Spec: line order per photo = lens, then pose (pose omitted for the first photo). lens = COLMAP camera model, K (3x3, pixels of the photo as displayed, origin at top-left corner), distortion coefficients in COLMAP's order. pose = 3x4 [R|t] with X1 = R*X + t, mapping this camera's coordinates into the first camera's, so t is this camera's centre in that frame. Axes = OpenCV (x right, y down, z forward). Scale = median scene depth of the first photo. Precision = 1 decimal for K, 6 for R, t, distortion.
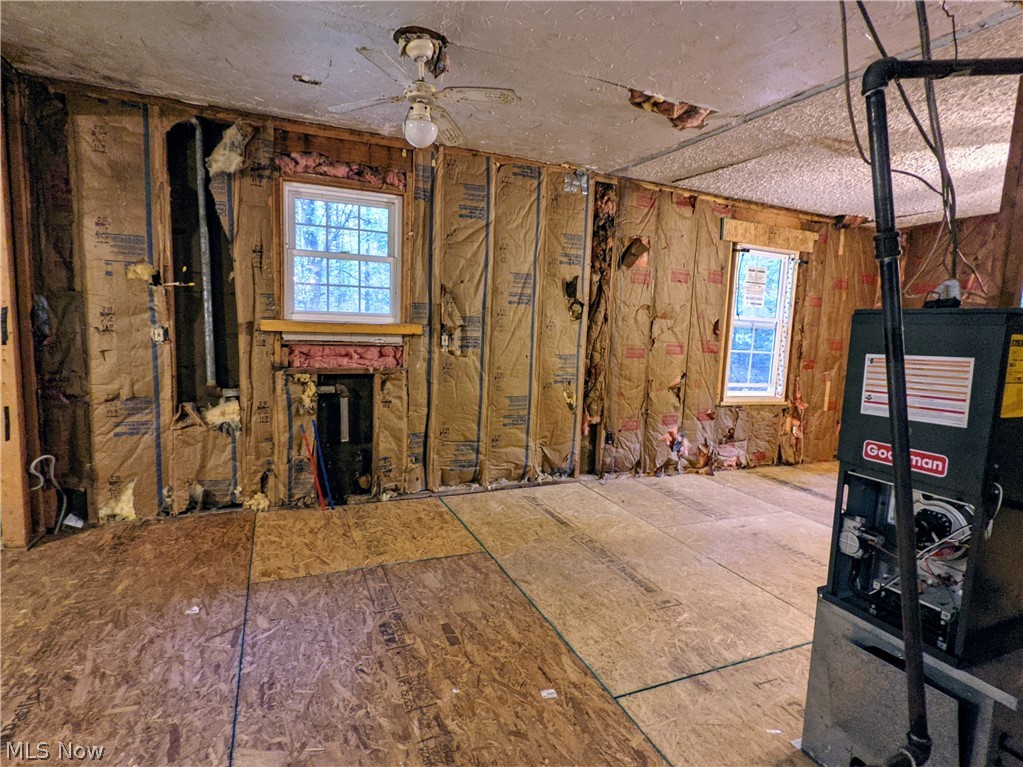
lens RADIAL K [[523.6, 0, 493.0], [0, 523.6, 386.3], [0, 0, 1]] dist [-0.002121, 0.001342]
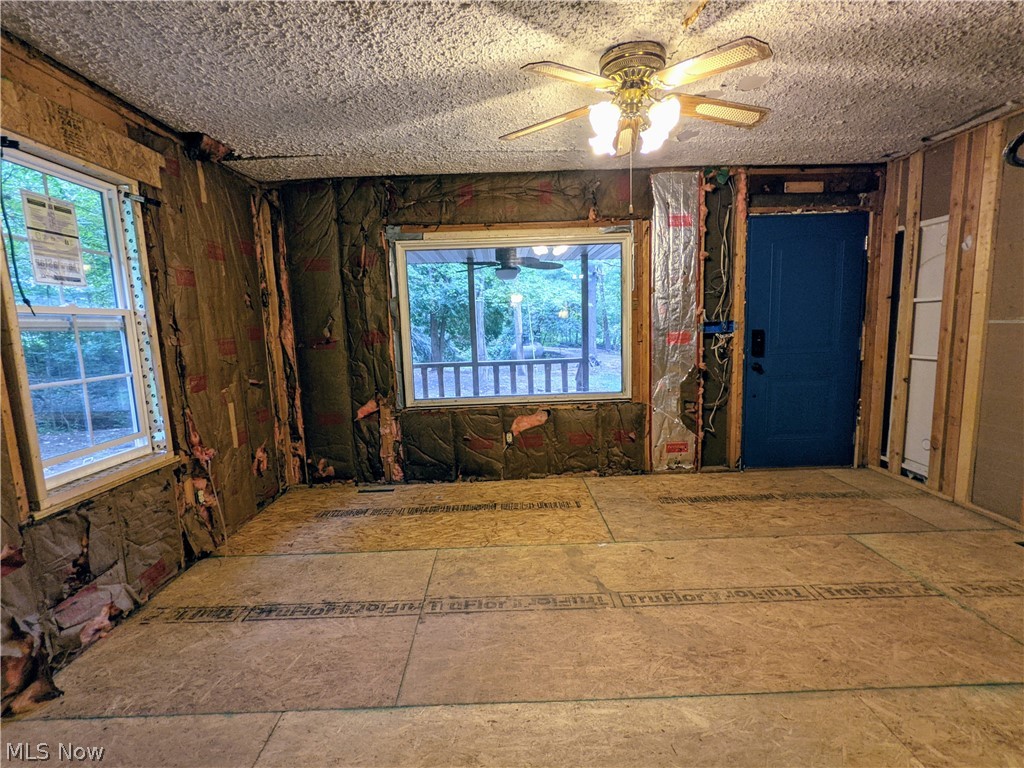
lens RADIAL K [[499.2, 0, 509.2], [0, 499.2, 388.1], [0, 0, 1]] dist [0.000961, 0.000666]
pose [[0.364905, -0.178595, 0.913755, 0.314678], [0.154102, 0.979479, 0.129901, -0.083106], [-0.918203, 0.093410, 0.384939, 0.678091]]
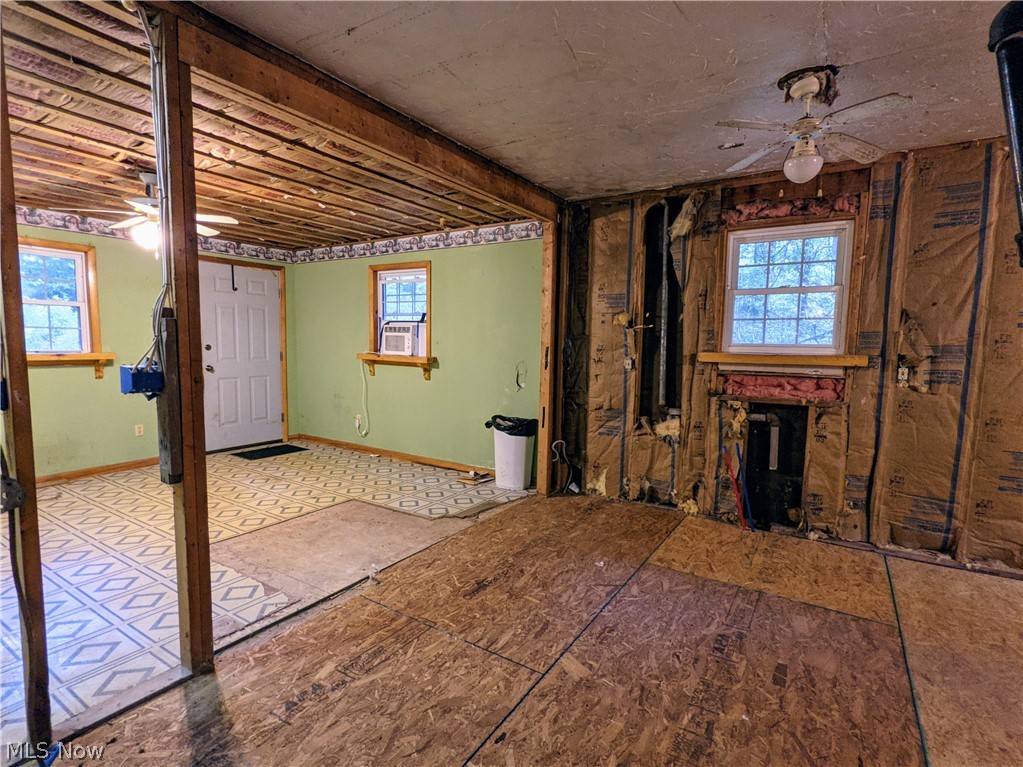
lens RADIAL K [[498.7, 0, 521.4], [0, 498.7, 388.3], [0, 0, 1]] dist [0.000961, 0.000666]
pose [[0.581125, 0.048809, -0.812349, 0.222750], [-0.089015, 0.996023, -0.003833, -0.005826], [0.808932, 0.074539, 0.583158, 0.019402]]
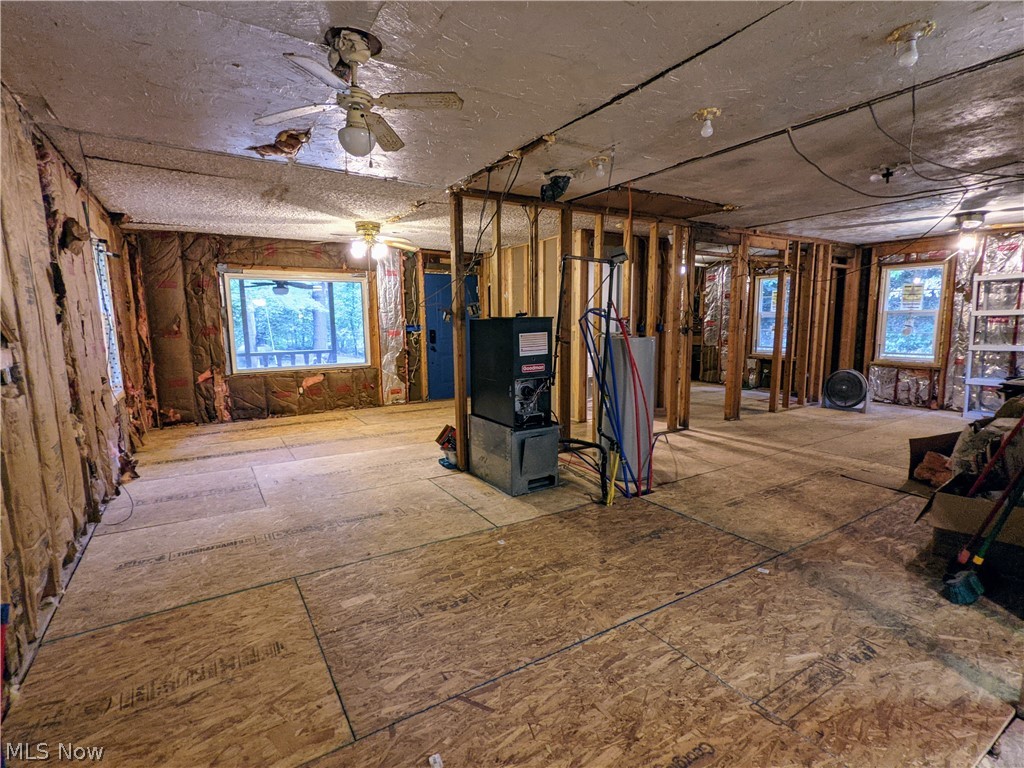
lens RADIAL K [[499.2, 0, 508.1], [0, 499.2, 389.2], [0, 0, 1]] dist [0.000961, 0.000666]
pose [[-0.155909, -0.176101, 0.971947, -0.734271], [0.116323, 0.973860, 0.195107, -0.117796], [-0.980898, 0.143479, -0.131349, 0.581301]]
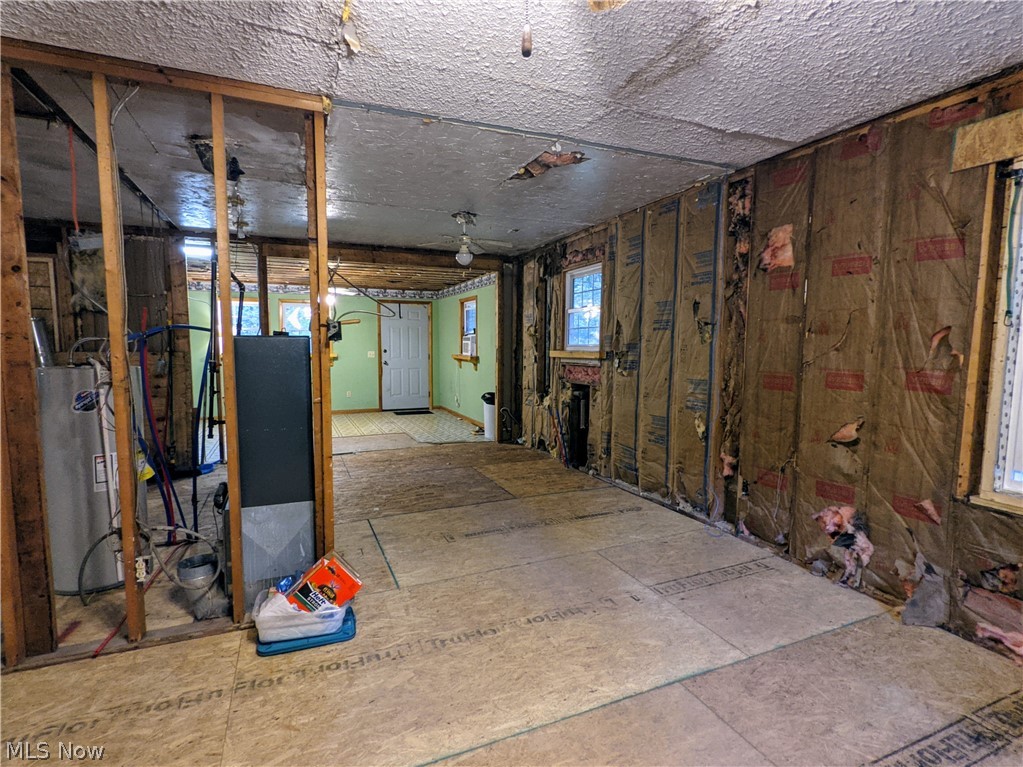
lens RADIAL K [[498.7, 0, 532.3], [0, 498.7, 393.7], [0, 0, 1]] dist [0.000961, 0.000666]
pose [[0.059433, 0.059732, -0.996444, 1.190473], [-0.115919, 0.991868, 0.052544, -0.056821], [0.991479, 0.112384, 0.065874, 0.765211]]
